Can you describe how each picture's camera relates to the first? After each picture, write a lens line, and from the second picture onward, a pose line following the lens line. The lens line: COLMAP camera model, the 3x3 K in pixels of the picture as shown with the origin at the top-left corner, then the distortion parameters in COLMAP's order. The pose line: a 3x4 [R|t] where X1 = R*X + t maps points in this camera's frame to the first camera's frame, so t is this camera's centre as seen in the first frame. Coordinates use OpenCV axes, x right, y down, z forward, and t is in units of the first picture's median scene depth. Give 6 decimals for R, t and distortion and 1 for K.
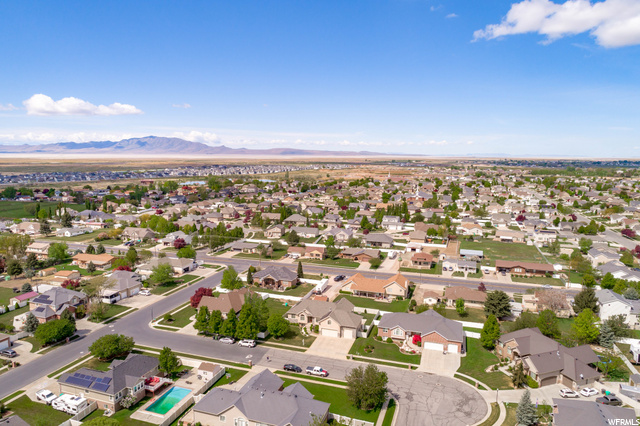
lens RADIAL K [[428.8, 0, 320.3], [0, 428.8, 213.6], [0, 0, 1]] dist [-0.003264, 0.005643]
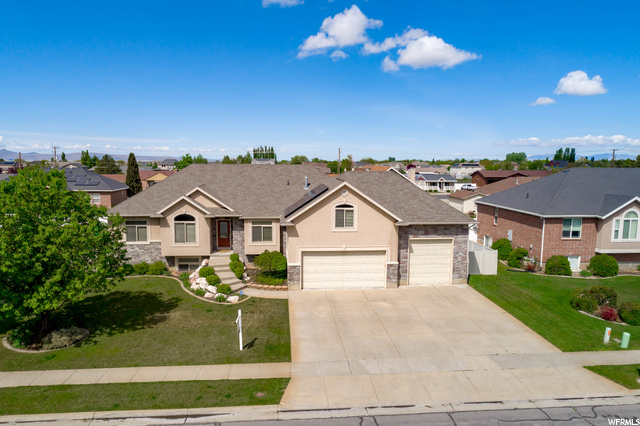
lens RADIAL K [[423.9, 0, 319.2], [0, 423.9, 213.6], [0, 0, 1]] dist [0.004362, 0.000537]
pose [[0.919360, -0.051091, 0.390087, -0.063802], [0.064059, 0.997740, -0.020297, 0.253722], [-0.388168, 0.043649, 0.920554, 0.819710]]
